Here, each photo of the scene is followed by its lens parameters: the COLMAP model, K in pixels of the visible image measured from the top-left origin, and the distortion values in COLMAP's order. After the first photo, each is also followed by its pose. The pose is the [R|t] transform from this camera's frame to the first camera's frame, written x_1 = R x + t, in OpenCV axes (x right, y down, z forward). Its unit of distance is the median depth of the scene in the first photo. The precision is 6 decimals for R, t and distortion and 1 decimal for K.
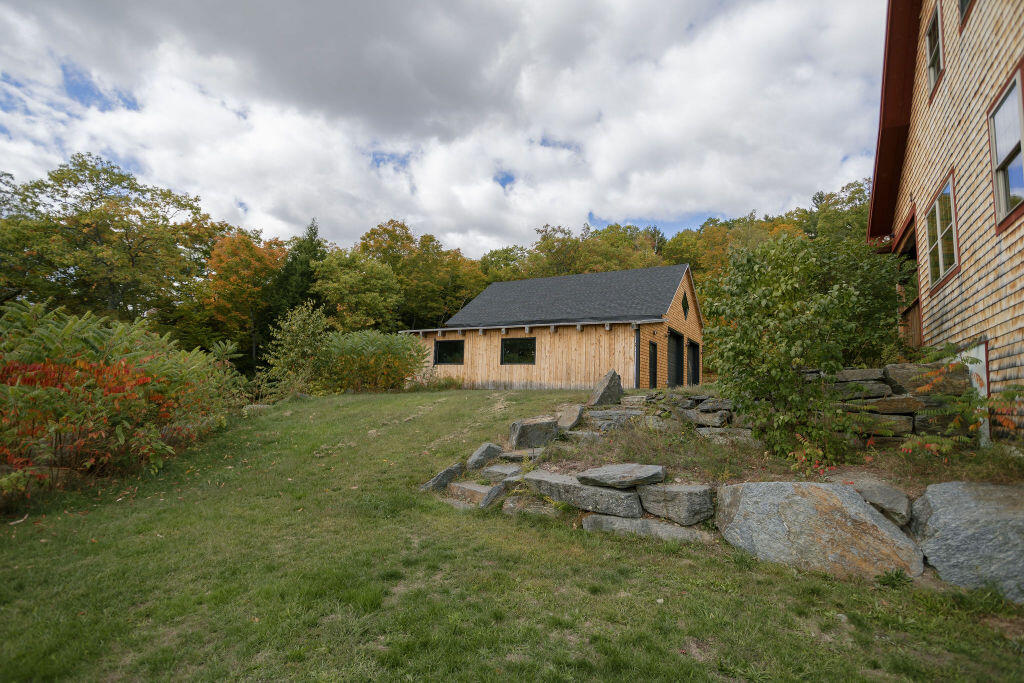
lens RADIAL K [[501.5, 0, 518.7], [0, 501.5, 329.4], [0, 0, 1]] dist [-0.002309, 0.000662]
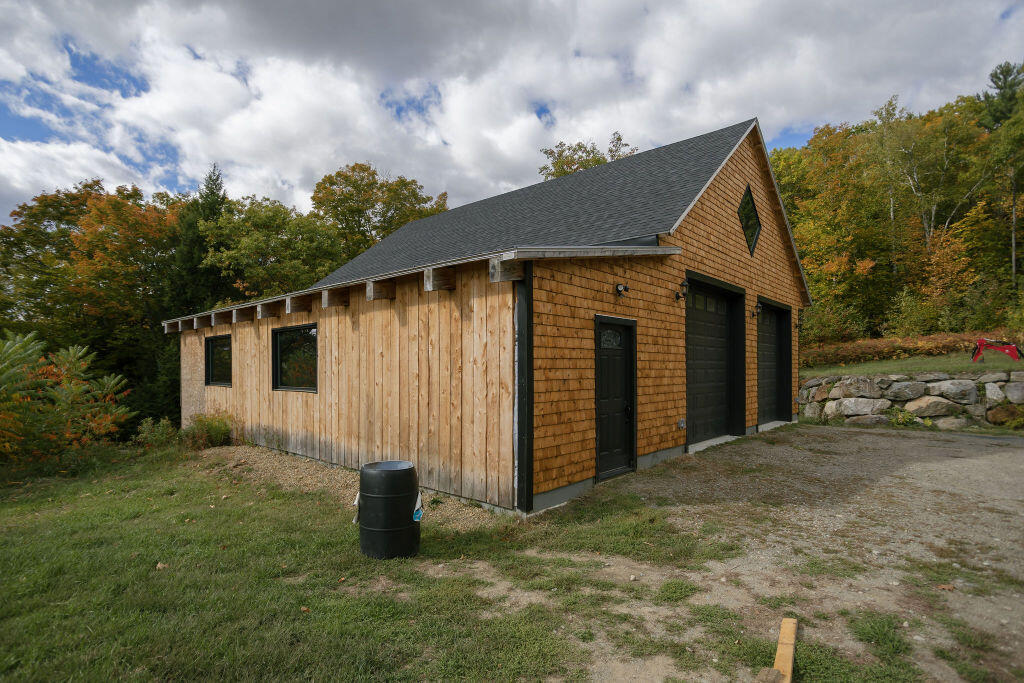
lens RADIAL K [[506.2, 0, 512.7], [0, 506.2, 357.8], [0, 0, 1]] dist [-0.052068, 0.051025]
pose [[0.980947, -0.044140, -0.189192, 0.195880], [0.065884, 0.991720, 0.110226, 0.007615], [0.182760, -0.120591, 0.975734, 0.499374]]
